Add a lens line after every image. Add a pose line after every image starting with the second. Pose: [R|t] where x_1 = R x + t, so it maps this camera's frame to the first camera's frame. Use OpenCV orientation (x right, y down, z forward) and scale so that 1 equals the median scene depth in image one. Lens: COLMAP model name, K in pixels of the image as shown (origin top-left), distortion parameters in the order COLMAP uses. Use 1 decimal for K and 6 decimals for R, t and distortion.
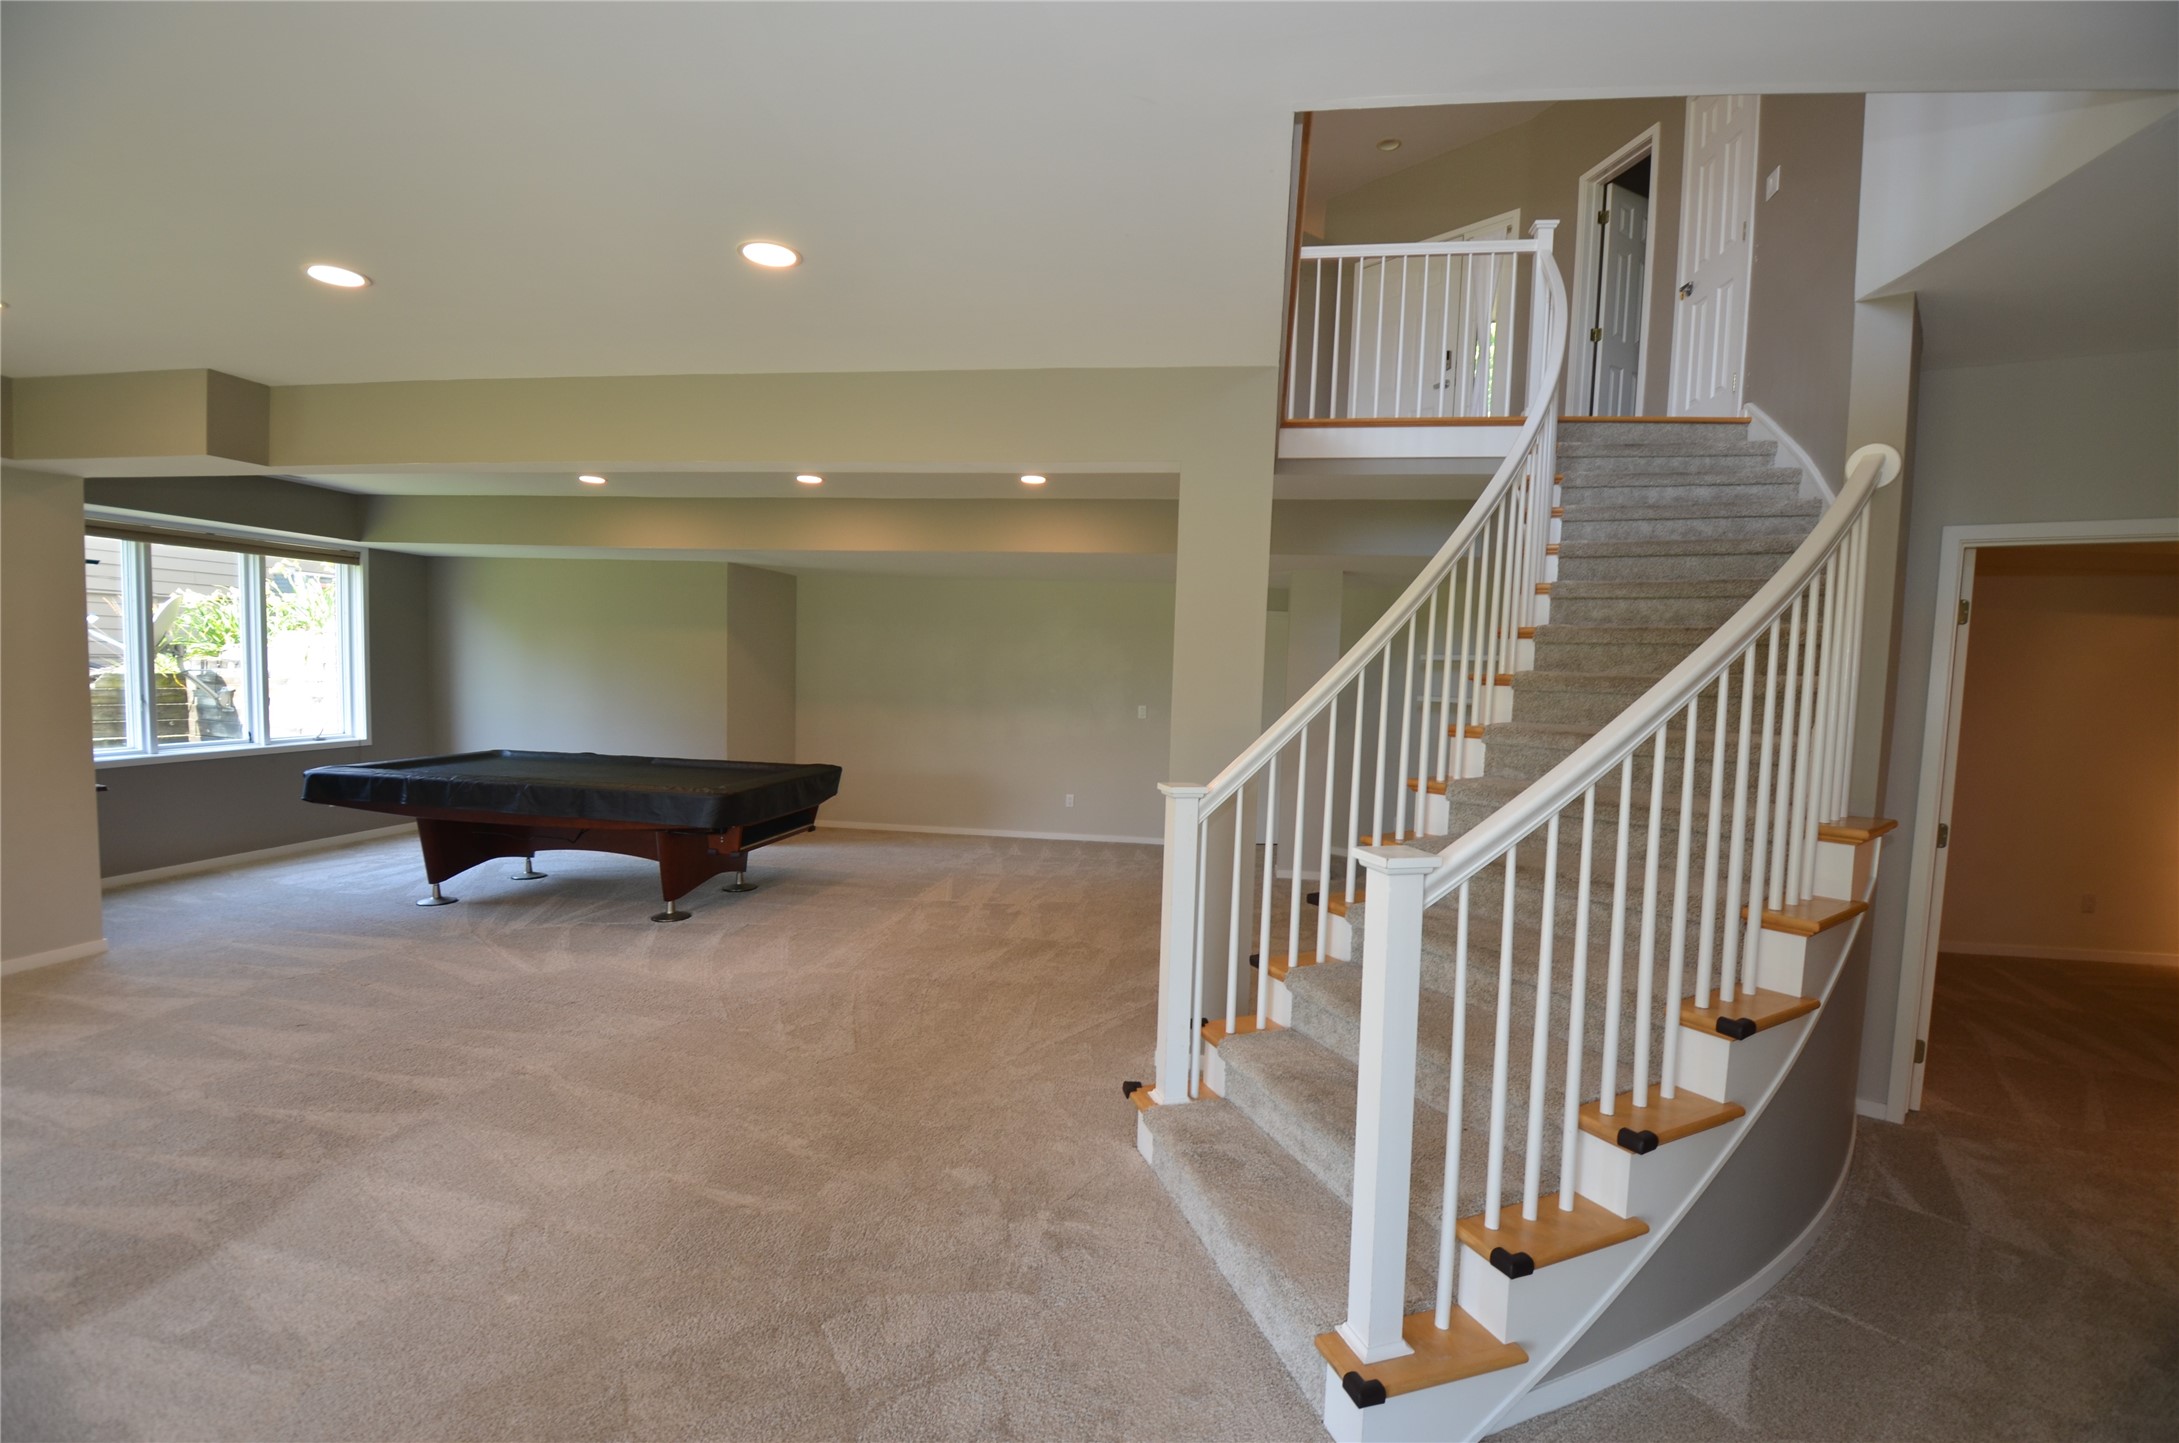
lens RADIAL K [[947.9, 0, 1108.5], [0, 947.9, 737.0], [0, 0, 1]] dist [0.003441, -0.021135]
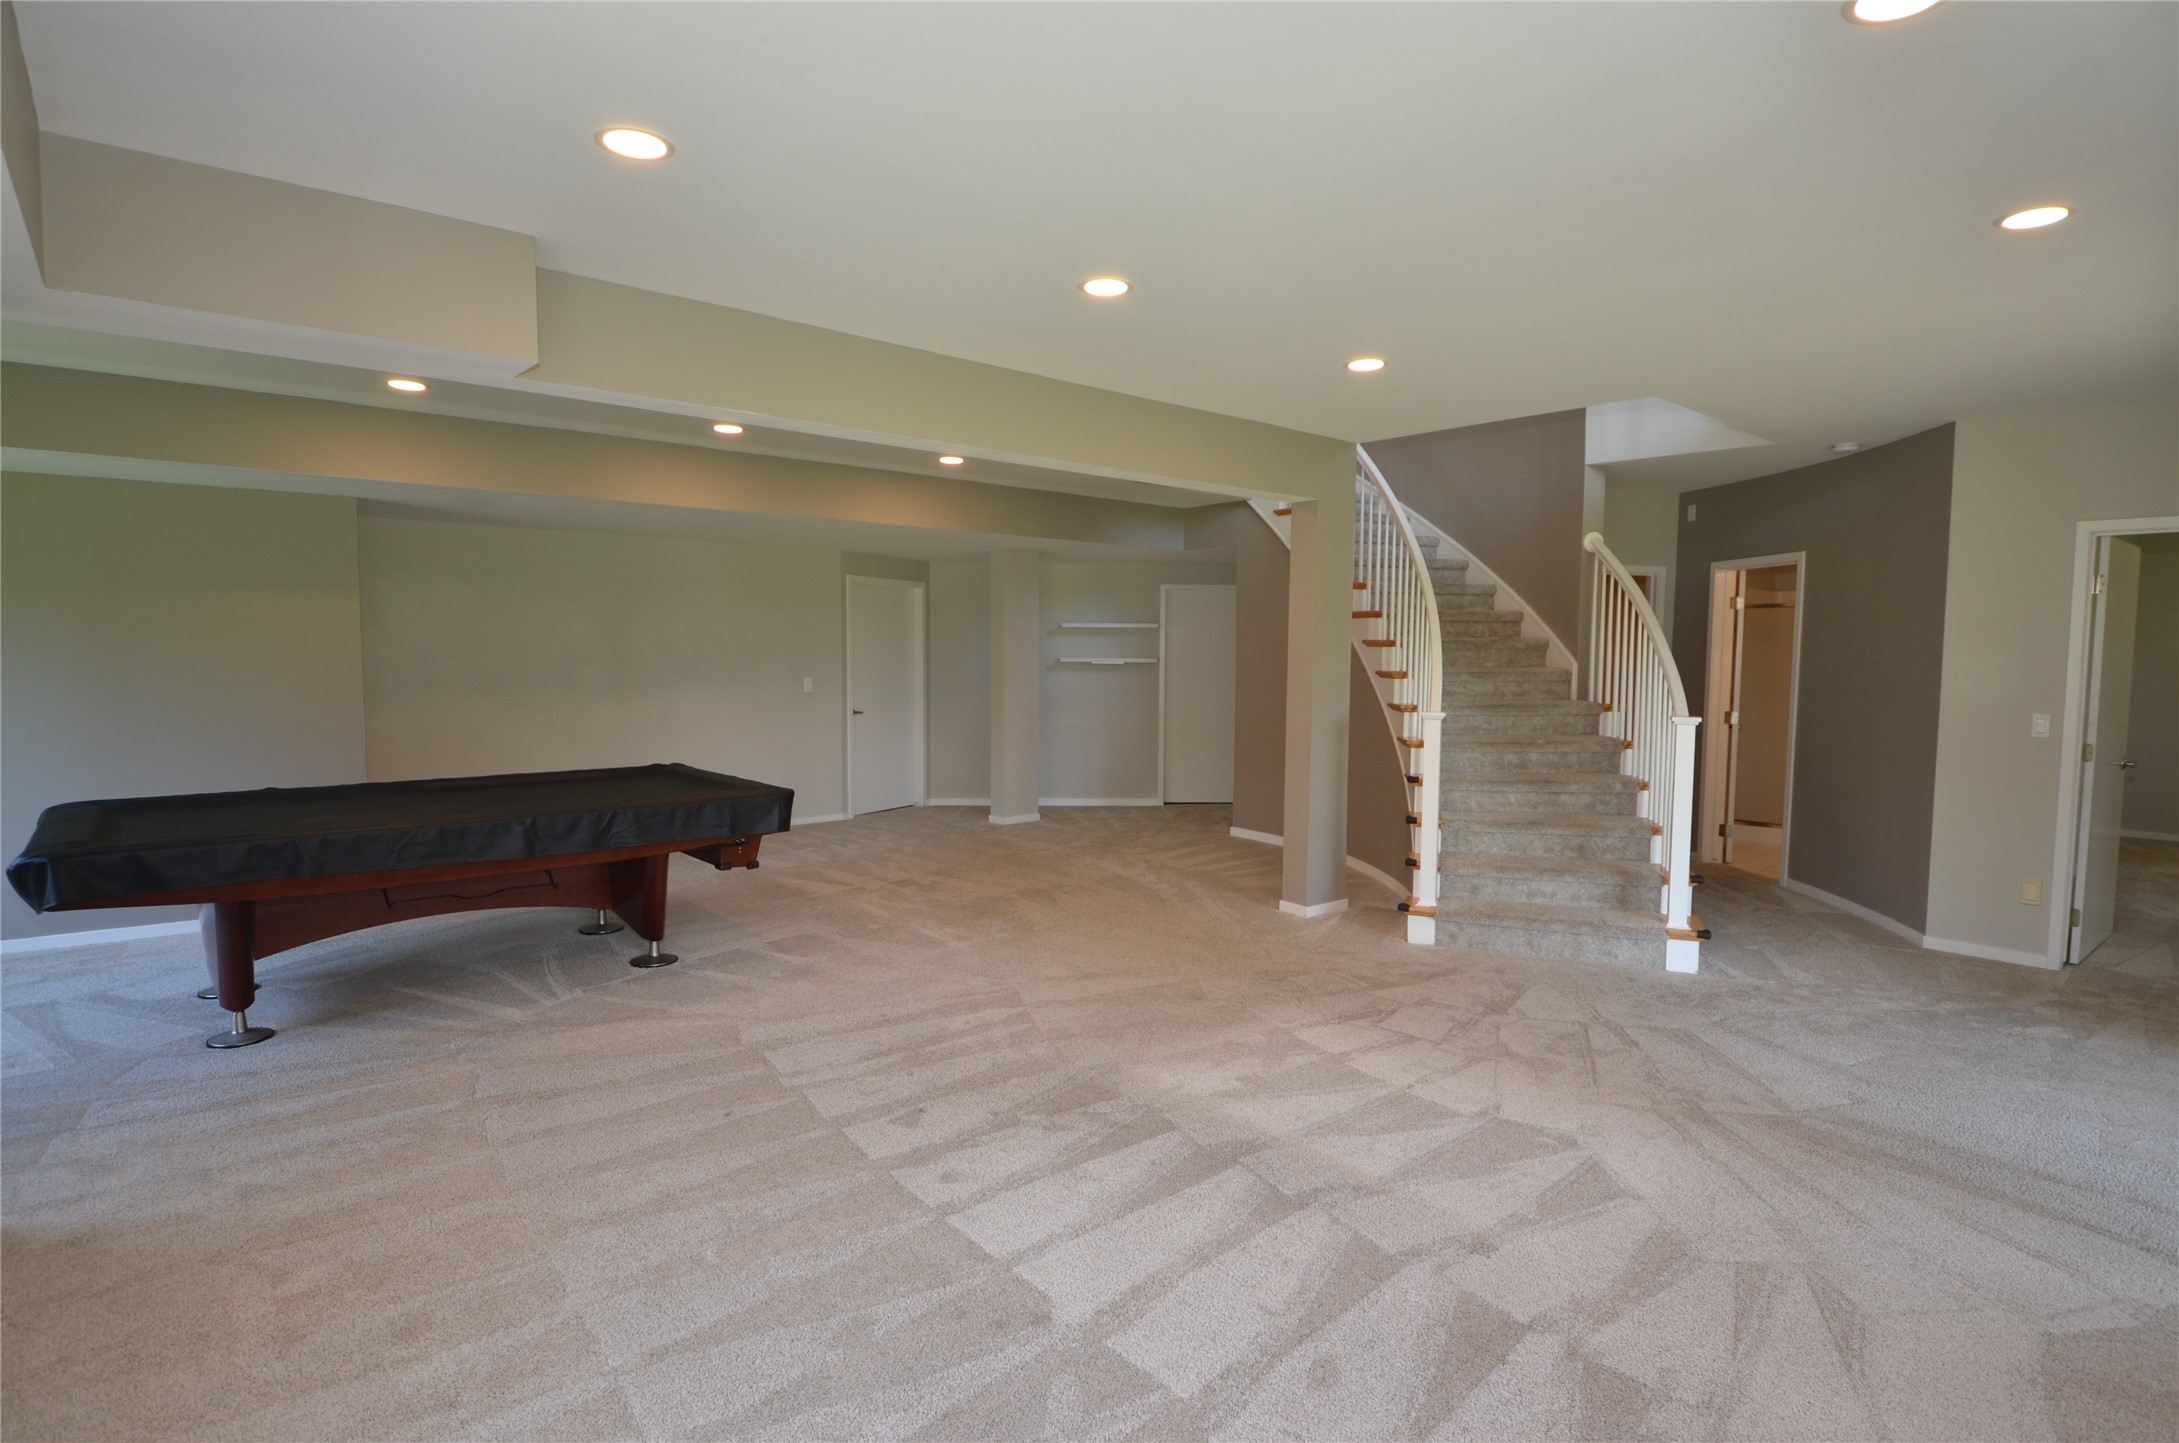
lens RADIAL K [[1096.0, 0, 1089.5], [0, 1096.0, 721.5], [0, 0, 1]] dist [0.024070, -0.036352]
pose [[0.648977, -0.078242, 0.756774, -0.947254], [0.065211, 0.996758, 0.047131, -0.034236], [-0.758008, 0.018763, 0.651975, 0.109015]]
